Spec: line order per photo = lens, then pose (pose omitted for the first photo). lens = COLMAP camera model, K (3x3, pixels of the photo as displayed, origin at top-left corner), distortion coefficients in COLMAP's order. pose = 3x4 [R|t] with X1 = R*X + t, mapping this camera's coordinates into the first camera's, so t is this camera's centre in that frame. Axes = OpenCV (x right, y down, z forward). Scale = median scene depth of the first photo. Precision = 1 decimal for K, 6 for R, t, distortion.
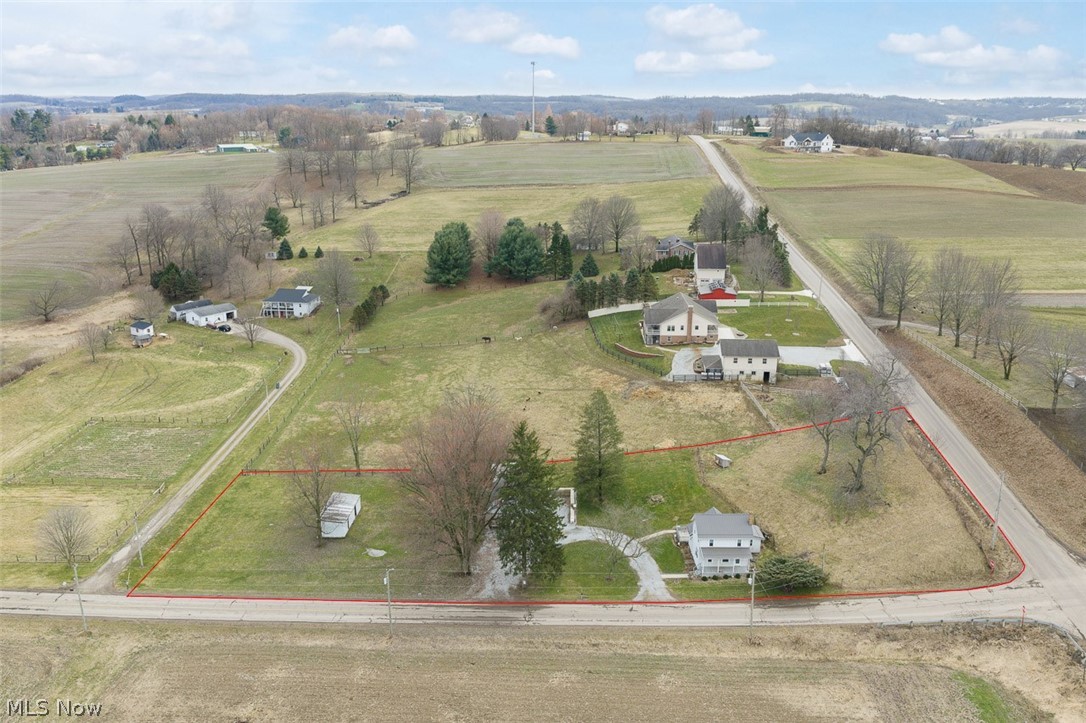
lens RADIAL K [[897.4, 0, 548.7], [0, 897.4, 352.8], [0, 0, 1]] dist [0.010841, -0.026460]
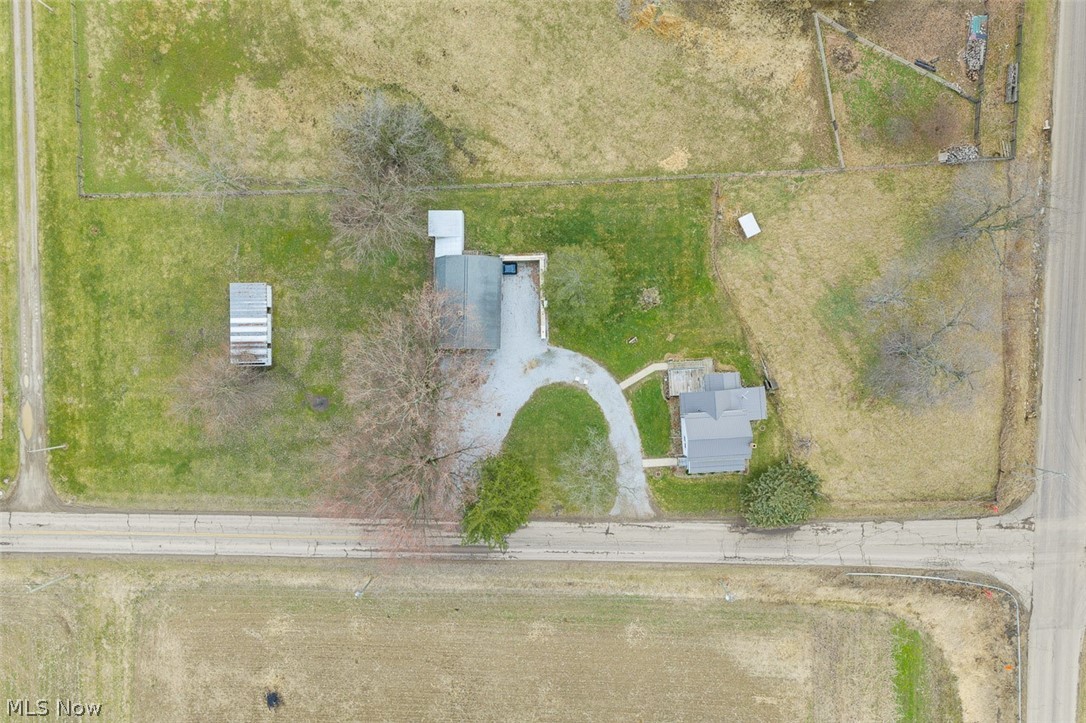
lens RADIAL K [[897.4, 0, 543.8], [0, 897.4, 366.3], [0, 0, 1]] dist [0.010841, -0.026460]
pose [[0.998904, -0.046577, -0.004677, 0.037457], [0.017296, 0.274398, 0.961461, -0.749484], [-0.043499, -0.960488, 0.274903, 0.956940]]
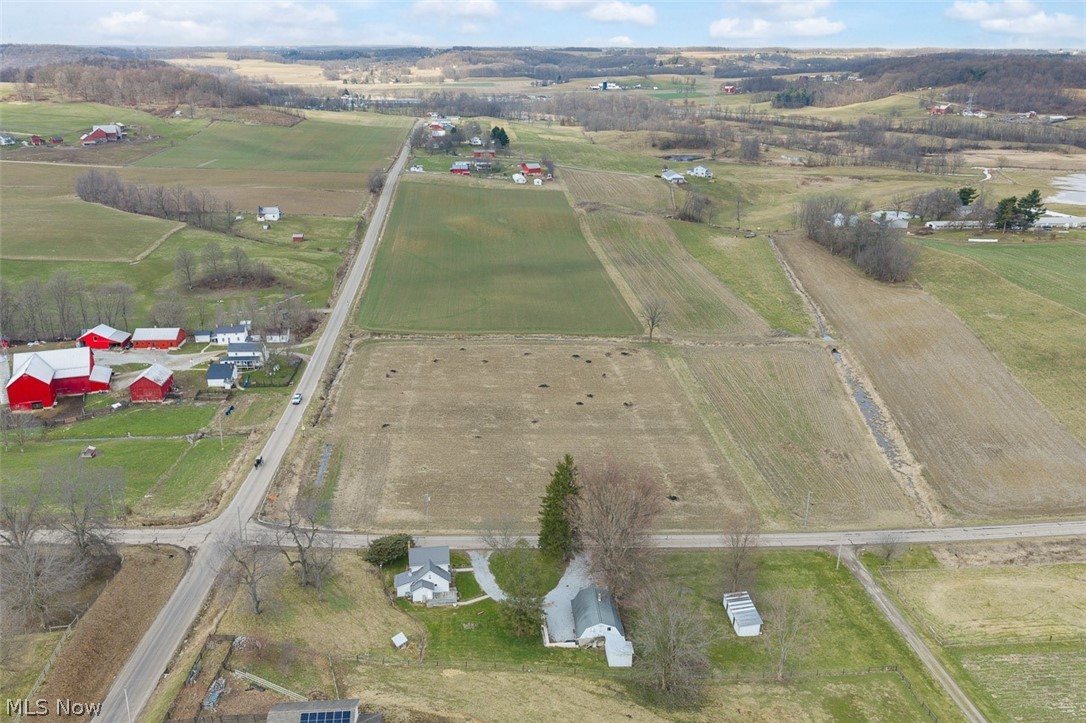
lens RADIAL K [[897.4, 0, 545.1], [0, 897.4, 359.9], [0, 0, 1]] dist [0.010841, -0.026460]
pose [[-0.991857, 0.033288, -0.122931, 0.199960], [-0.043707, 0.817651, 0.574053, -0.976855], [0.119624, 0.574751, -0.809538, 2.250819]]
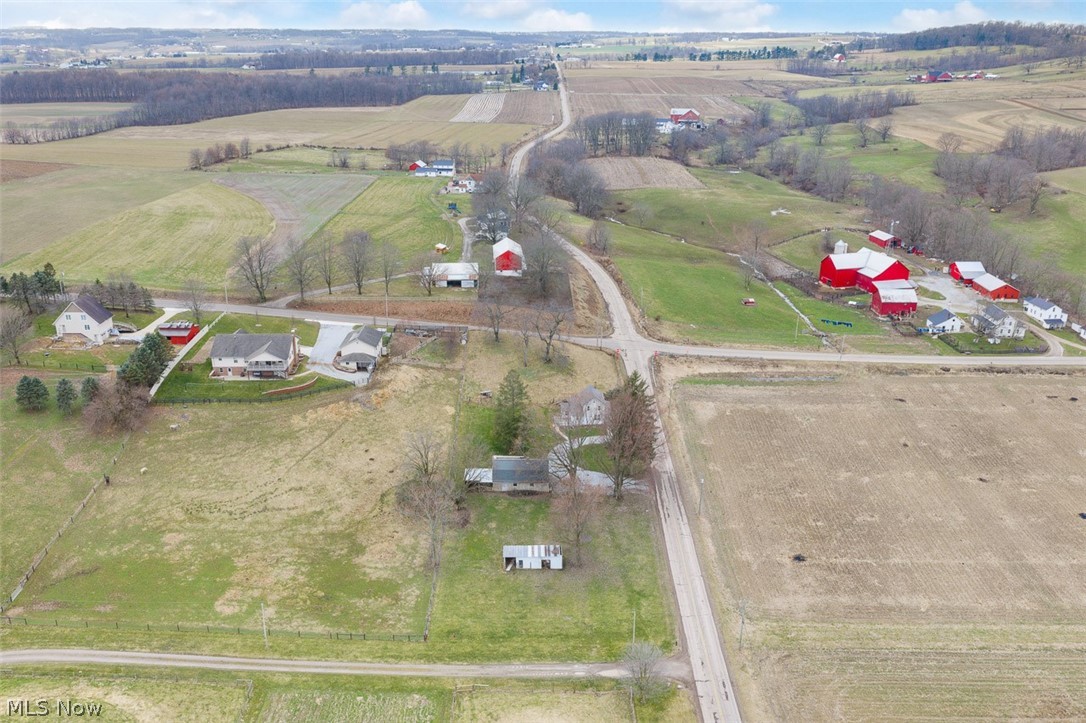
lens RADIAL K [[897.4, 0, 542.0], [0, 897.4, 360.5], [0, 0, 1]] dist [0.010841, -0.026460]
pose [[-0.048961, -0.350204, 0.935393, -1.559246], [0.269474, 0.897156, 0.349993, -0.559227], [-0.961762, 0.269200, 0.050445, 1.130483]]
